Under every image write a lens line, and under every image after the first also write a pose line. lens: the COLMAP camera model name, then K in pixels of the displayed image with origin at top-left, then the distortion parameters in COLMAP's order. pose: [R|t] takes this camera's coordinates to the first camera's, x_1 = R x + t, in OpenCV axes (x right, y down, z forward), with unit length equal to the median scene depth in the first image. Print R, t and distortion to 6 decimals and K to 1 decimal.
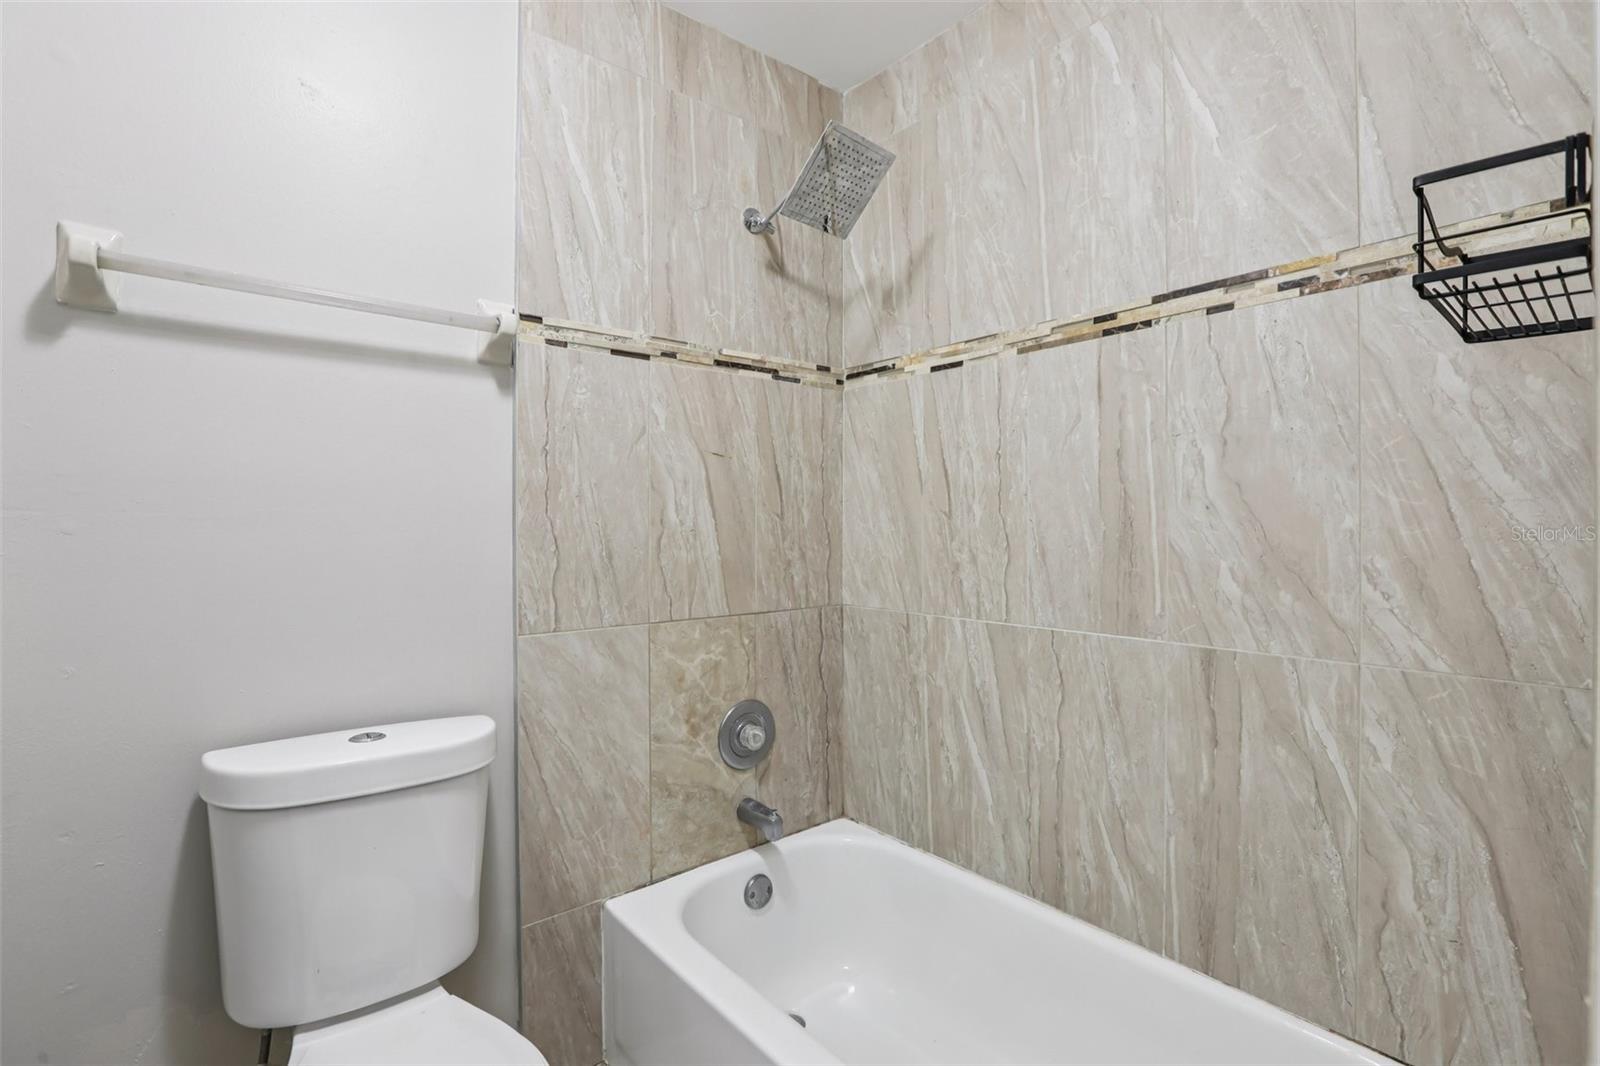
lens RADIAL K [[763.1, 0, 800.5], [0, 763.1, 529.6], [0, 0, 1]] dist [-0.001875, -0.000100]
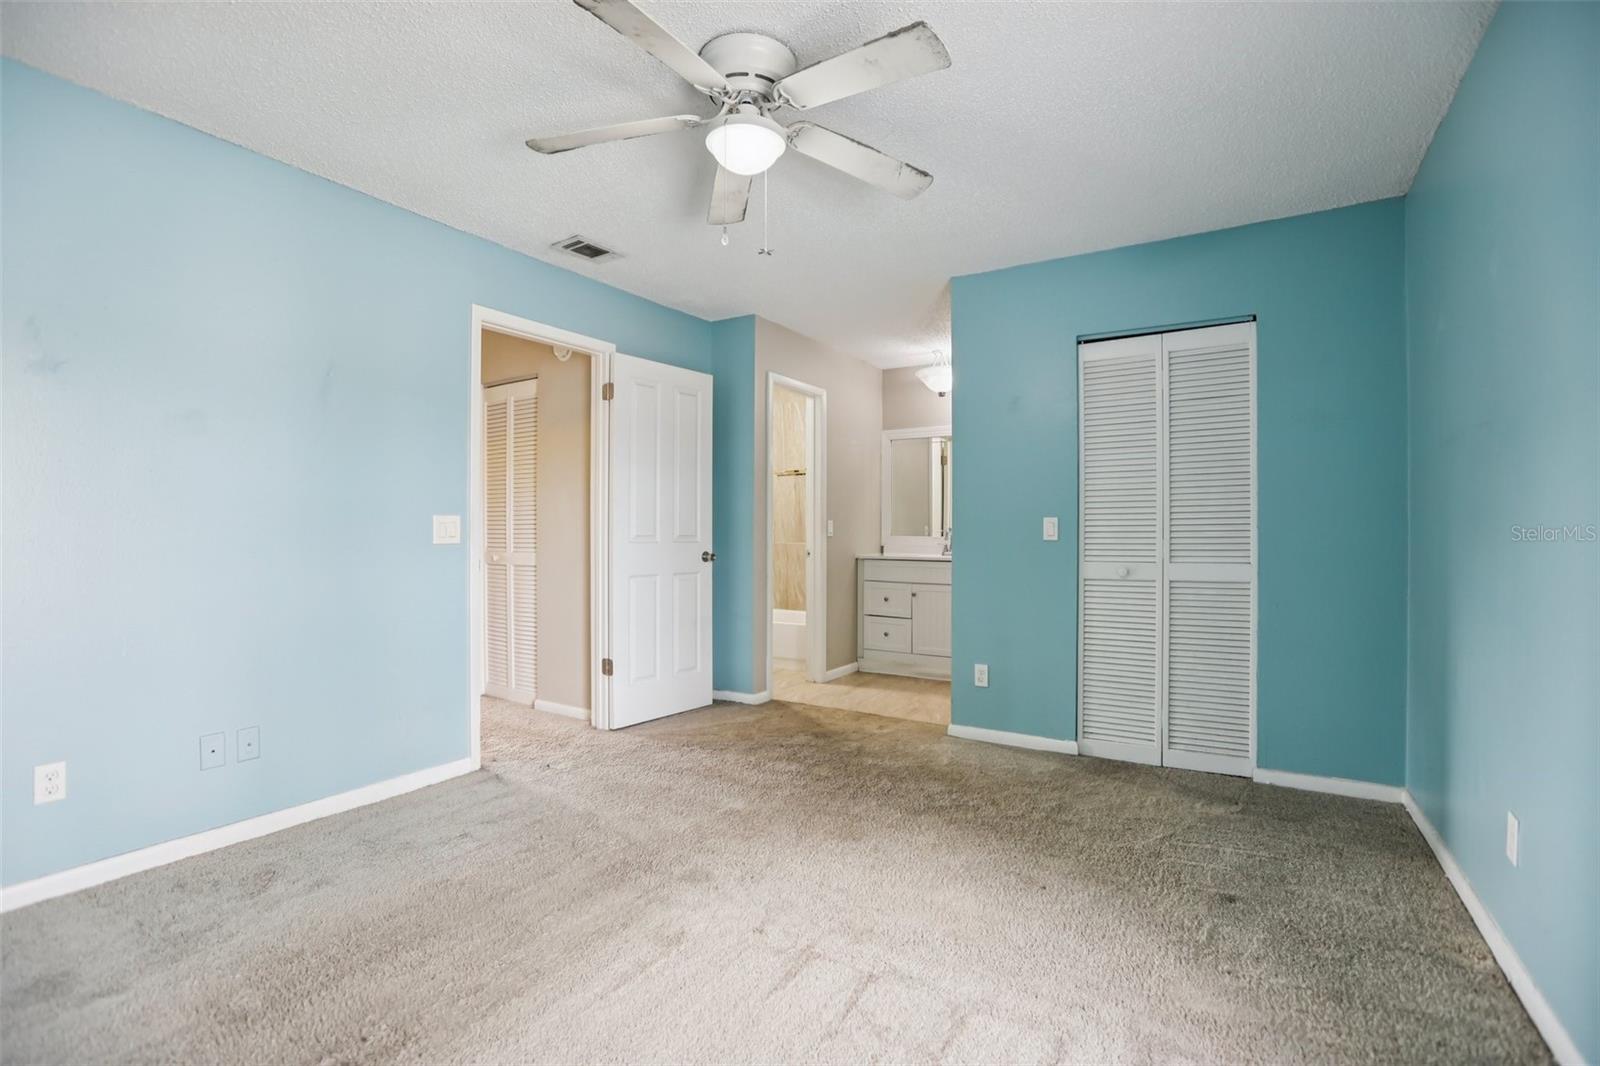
lens RADIAL K [[763.1, 0, 798.7], [0, 763.1, 532.8], [0, 0, 1]] dist [-0.001875, -0.000100]
pose [[0.934239, 0.001039, 0.356647, -1.096904], [-0.001916, 0.999996, 0.002105, 0.049232], [-0.356643, -0.002650, 0.934237, -2.941382]]
